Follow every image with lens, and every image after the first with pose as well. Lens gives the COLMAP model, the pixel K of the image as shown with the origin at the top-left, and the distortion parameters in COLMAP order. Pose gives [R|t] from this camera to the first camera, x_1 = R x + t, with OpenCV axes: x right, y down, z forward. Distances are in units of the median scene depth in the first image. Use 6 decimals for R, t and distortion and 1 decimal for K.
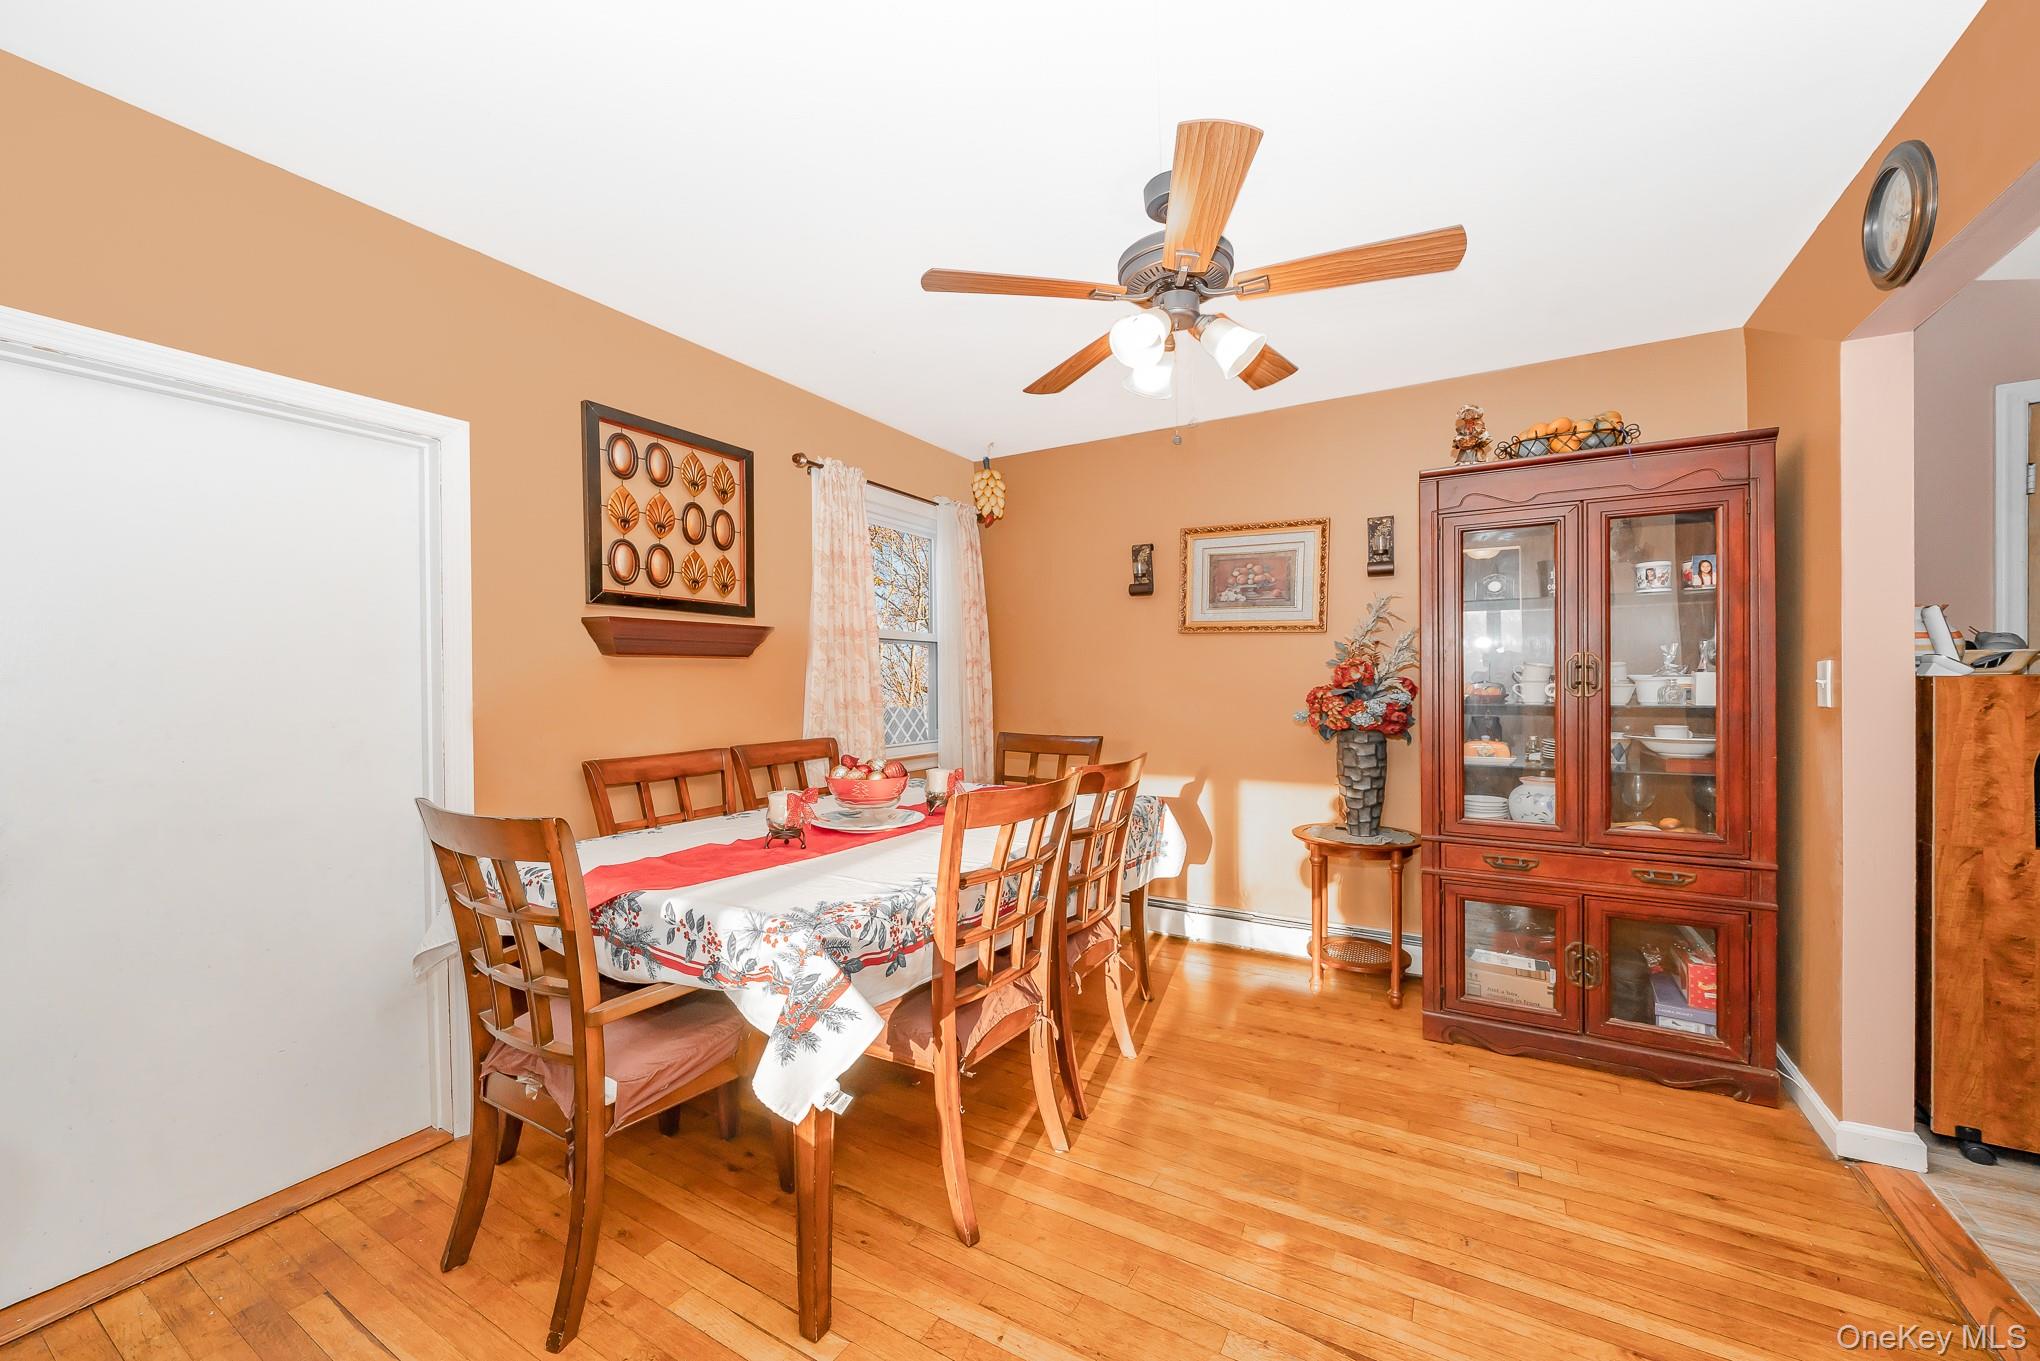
lens RADIAL K [[777.3, 0, 991.4], [0, 777.3, 701.6], [0, 0, 1]] dist [-0.003018, -0.001692]
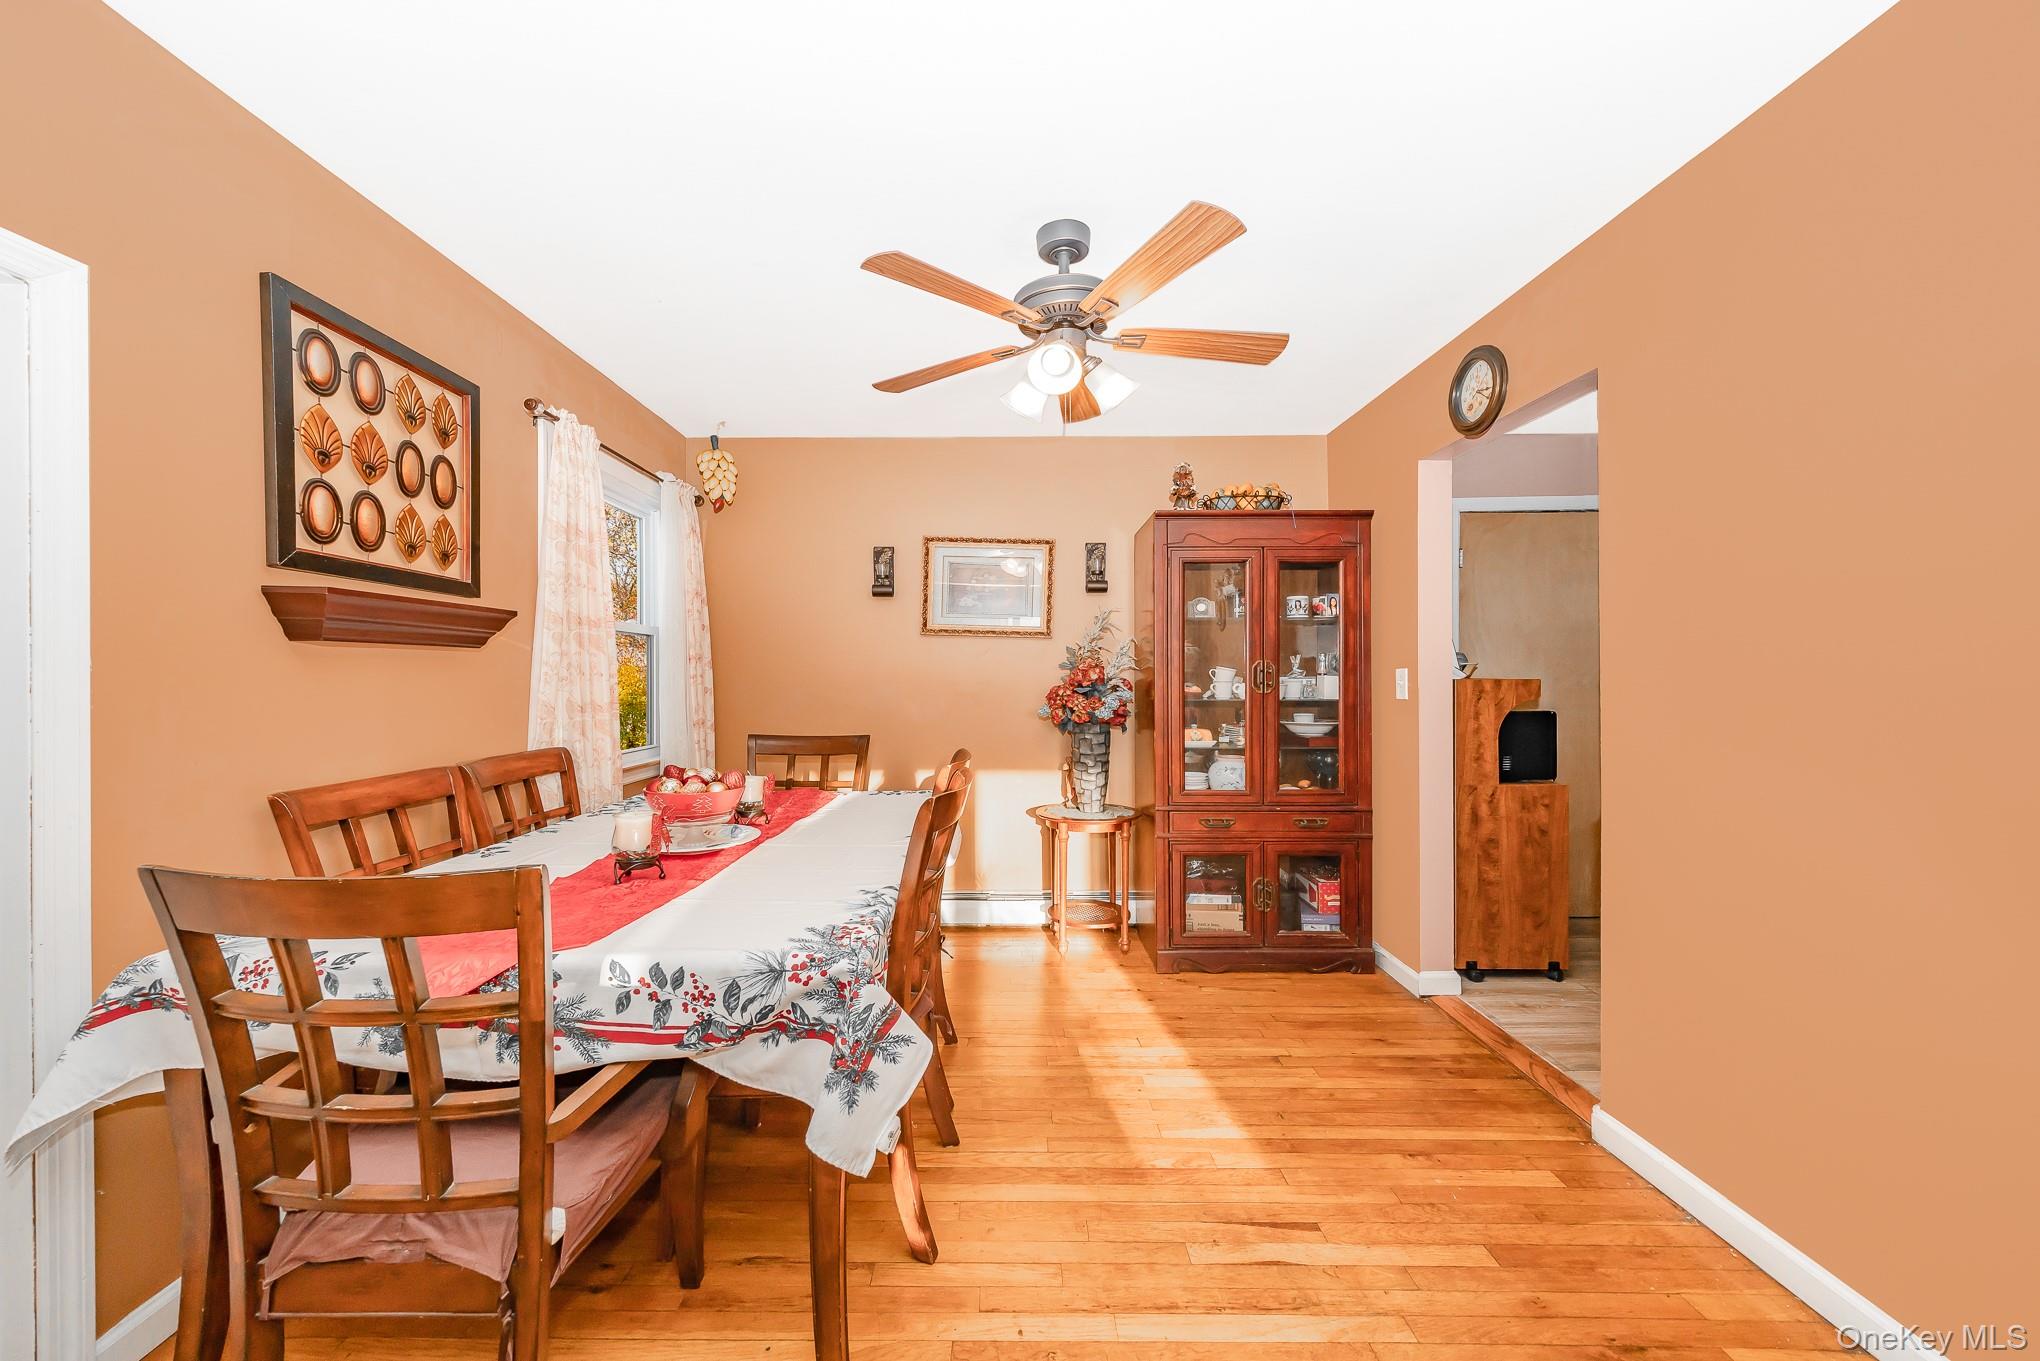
lens RADIAL K [[777.3, 0, 995.1], [0, 777.3, 688.7], [0, 0, 1]] dist [-0.003018, -0.001692]
pose [[0.861969, -0.002280, 0.506955, -0.306834], [0.010211, 0.999865, -0.012864, -0.001638], [-0.506857, 0.016265, 0.861876, 0.078592]]
